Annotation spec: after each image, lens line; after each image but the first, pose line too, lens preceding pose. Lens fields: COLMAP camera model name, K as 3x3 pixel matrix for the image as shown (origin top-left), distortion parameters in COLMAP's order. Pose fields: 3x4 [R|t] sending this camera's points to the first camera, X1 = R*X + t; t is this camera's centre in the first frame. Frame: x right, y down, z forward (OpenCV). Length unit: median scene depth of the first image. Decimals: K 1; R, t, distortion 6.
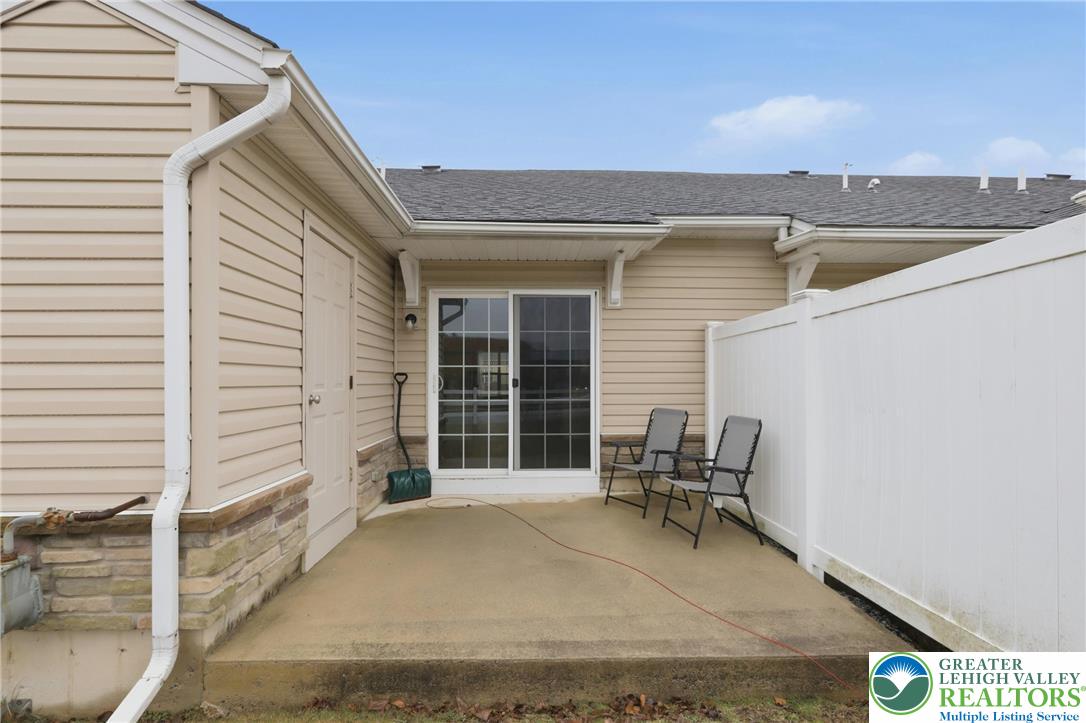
lens RADIAL K [[506.4, 0, 541.9], [0, 506.4, 371.3], [0, 0, 1]] dist [0.000045, 0.002847]
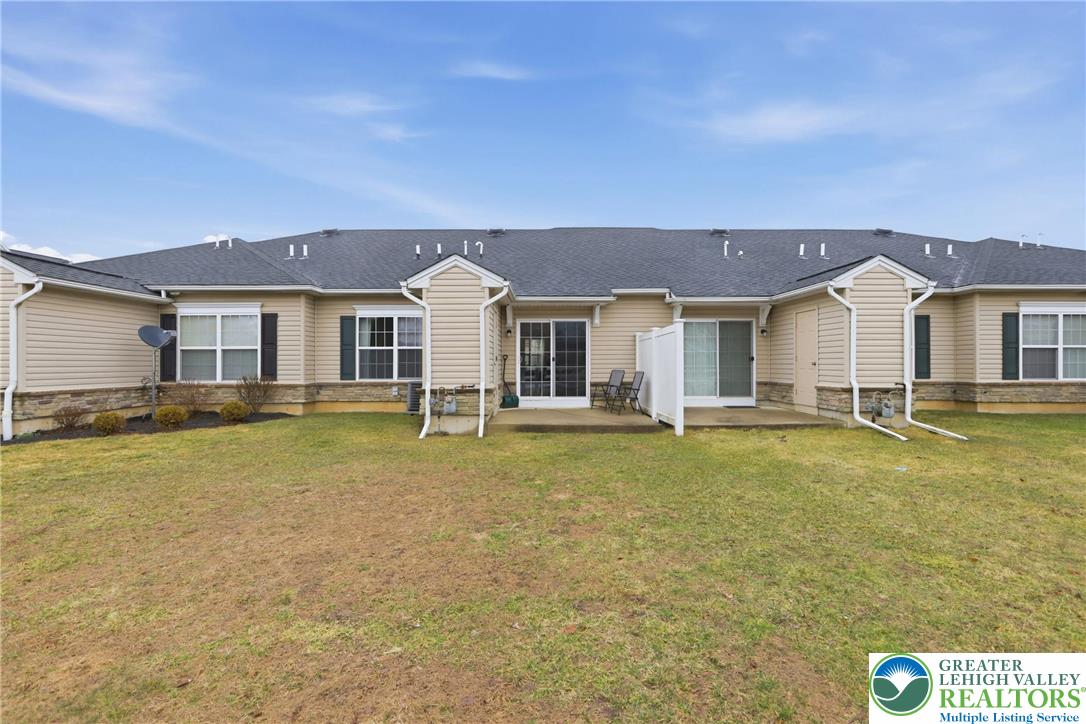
lens RADIAL K [[506.4, 0, 545.5], [0, 506.4, 364.9], [0, 0, 1]] dist [0.000045, 0.002847]
pose [[0.999822, -0.001119, -0.018816, -0.046072], [0.001659, 0.999586, 0.028711, -0.017984], [0.018776, -0.028737, 0.999411, -1.342992]]
